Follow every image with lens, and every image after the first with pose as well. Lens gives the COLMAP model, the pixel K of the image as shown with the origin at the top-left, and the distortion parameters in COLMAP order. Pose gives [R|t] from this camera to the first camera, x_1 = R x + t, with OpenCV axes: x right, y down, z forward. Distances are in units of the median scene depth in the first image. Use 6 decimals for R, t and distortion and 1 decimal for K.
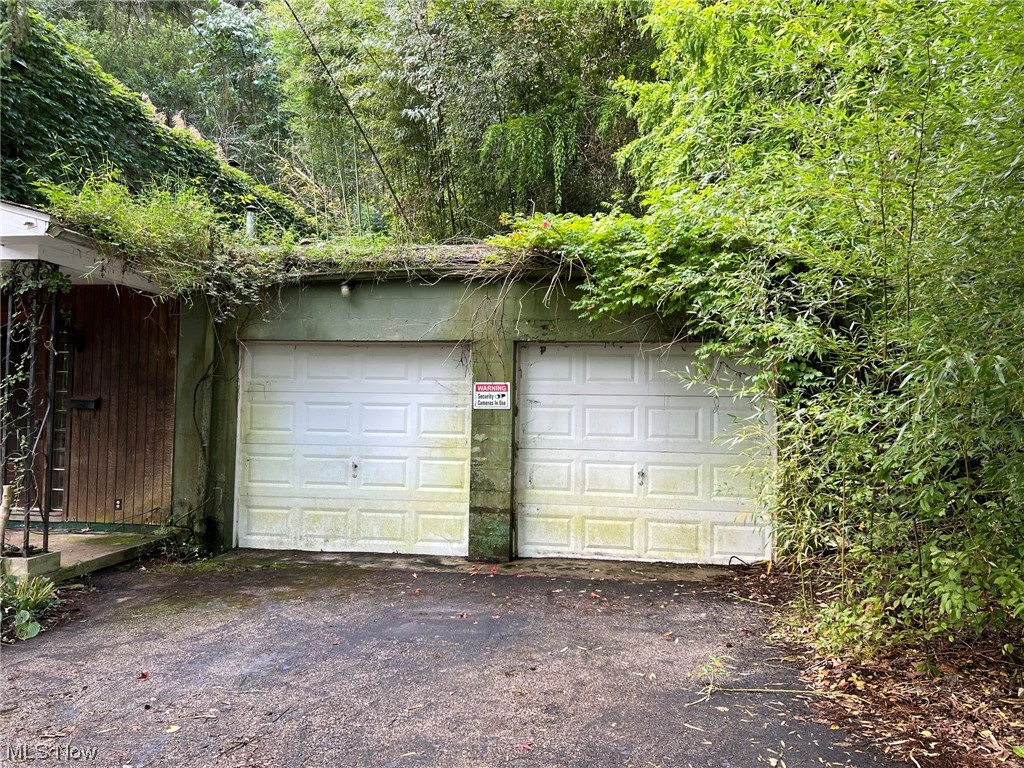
lens RADIAL K [[771.9, 0, 512.0], [0, 771.9, 384.4], [0, 0, 1]] dist [0.044807, -0.000165]
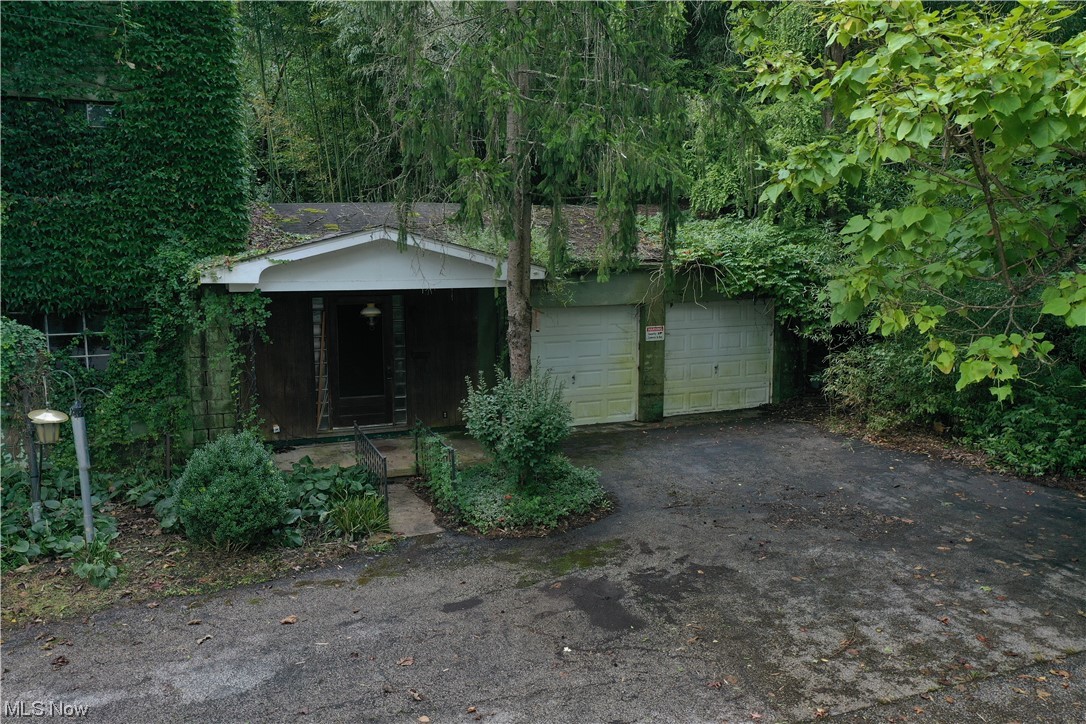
lens RADIAL K [[857.4, 0, 548.3], [0, 857.4, 362.9], [0, 0, 1]] dist [0.000567, -0.000920]
pose [[0.863175, -0.089688, 0.496876, -1.236646], [0.006740, 0.986056, 0.166279, -0.250765], [-0.504860, -0.140179, 0.851743, -0.600177]]
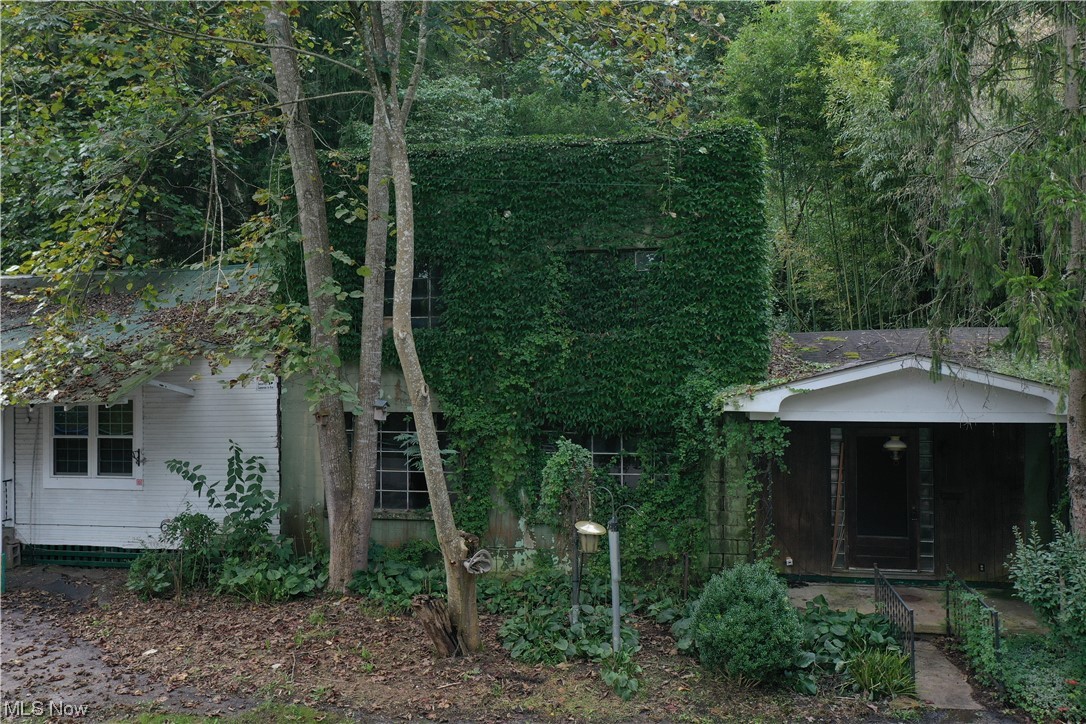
lens RADIAL K [[857.4, 0, 538.5], [0, 857.4, 363.8], [0, 0, 1]] dist [0.000567, -0.000920]
pose [[0.998085, -0.023562, -0.057203, -1.250245], [0.024235, 0.999644, 0.011115, -0.254038], [0.056920, -0.012480, 0.998301, -0.565322]]
